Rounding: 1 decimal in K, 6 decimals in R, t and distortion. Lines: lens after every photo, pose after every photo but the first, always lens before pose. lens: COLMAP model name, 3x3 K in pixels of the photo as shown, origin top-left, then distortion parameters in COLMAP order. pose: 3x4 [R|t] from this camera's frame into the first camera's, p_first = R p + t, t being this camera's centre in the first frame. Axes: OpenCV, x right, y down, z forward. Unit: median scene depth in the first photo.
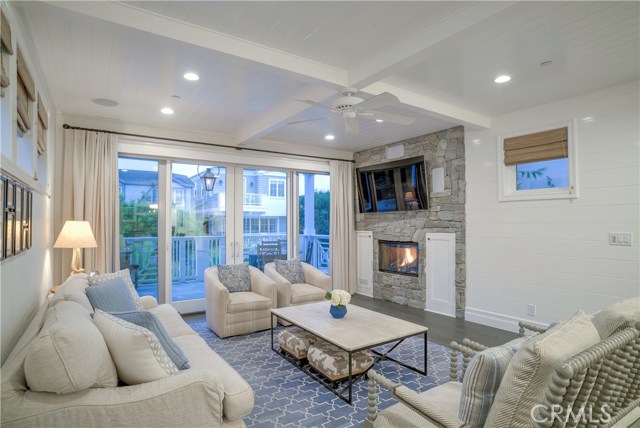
lens RADIAL K [[353.3, 0, 320.0], [0, 353.3, 214.0], [0, 0, 1]] dist [-0.001506, 0.041288]
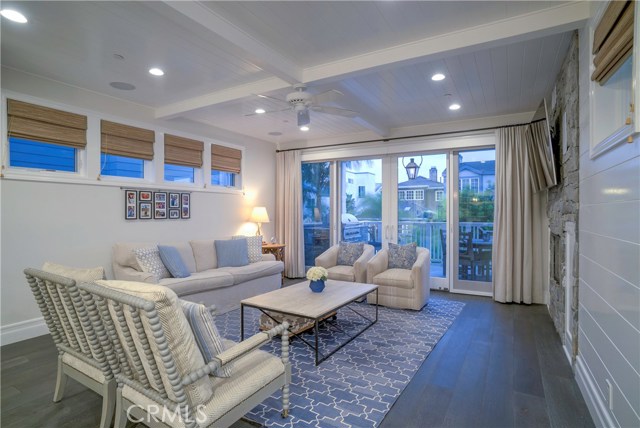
lens RADIAL K [[332.0, 0, 316.7], [0, 332.0, 212.8], [0, 0, 1]] dist [-0.080853, 0.033312]
pose [[0.448660, 0.007259, -0.893673, 0.549091], [0.020207, 0.999629, 0.018264, 0.016889], [0.893474, -0.026253, 0.448347, 0.315324]]
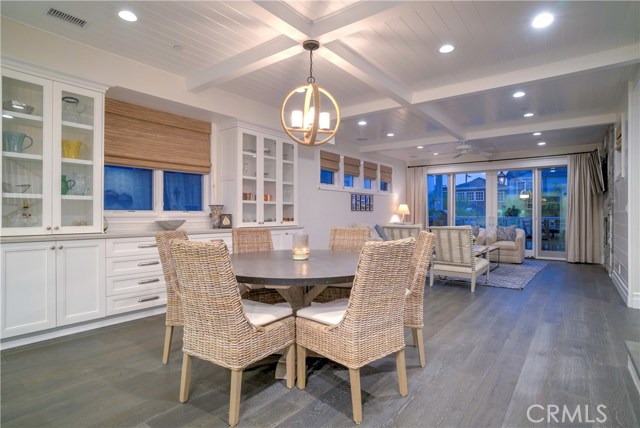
lens RADIAL K [[332.0, 0, 316.7], [0, 332.0, 212.8], [0, 0, 1]] dist [-0.080853, 0.033312]
pose [[0.320073, 0.004296, -0.947383, 0.900331], [0.019475, 0.999749, 0.011113, 0.027652], [0.947193, -0.022008, 0.319908, -0.258064]]
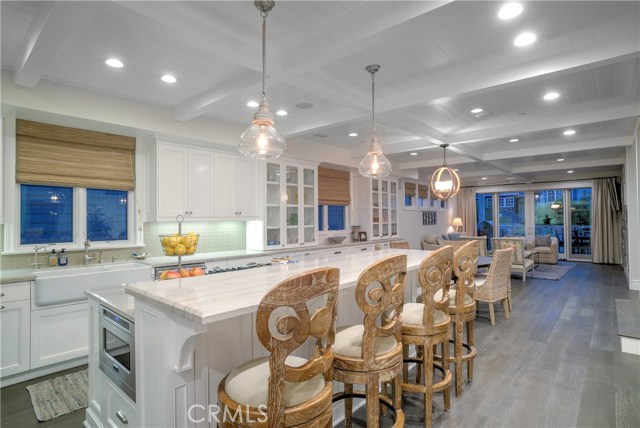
lens RADIAL K [[332.0, 0, 316.7], [0, 332.0, 212.8], [0, 0, 1]] dist [-0.080853, 0.033312]
pose [[0.258105, -0.014127, -0.966014, 1.210034], [0.030667, 0.999509, -0.006423, -0.028721], [0.965630, -0.027967, 0.258411, -0.669291]]
